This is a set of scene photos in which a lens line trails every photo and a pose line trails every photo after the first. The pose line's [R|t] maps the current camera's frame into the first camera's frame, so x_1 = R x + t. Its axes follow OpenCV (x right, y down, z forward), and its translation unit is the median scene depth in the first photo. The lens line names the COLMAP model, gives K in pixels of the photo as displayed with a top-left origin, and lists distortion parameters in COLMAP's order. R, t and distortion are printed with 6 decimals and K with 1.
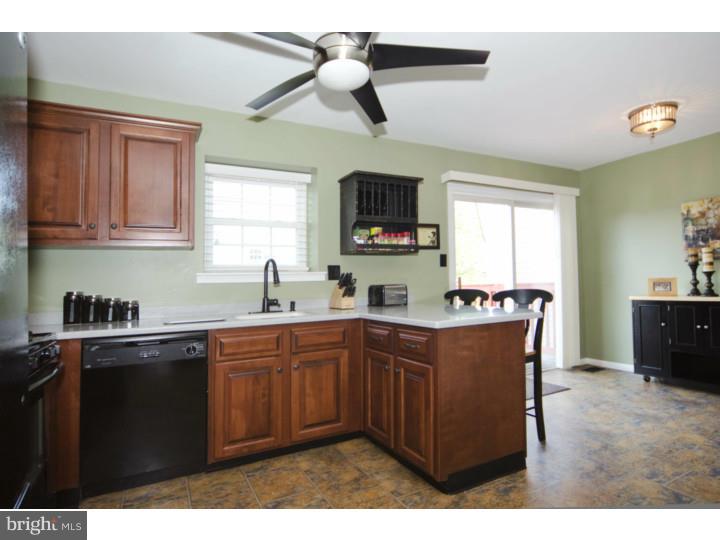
lens RADIAL K [[386.5, 0, 361.3], [0, 386.5, 267.1], [0, 0, 1]] dist [-0.000575, -0.001838]
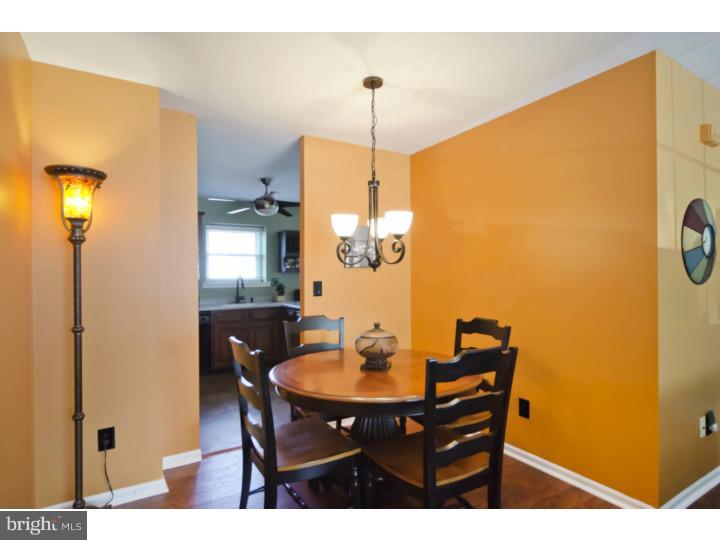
lens RADIAL K [[386.5, 0, 357.5], [0, 386.5, 275.1], [0, 0, 1]] dist [-0.000575, -0.001838]
pose [[0.997777, 0.017479, 0.064315, 0.118247], [-0.020366, 0.998801, 0.044507, -0.063257], [-0.063460, -0.045718, 0.996937, -0.503084]]
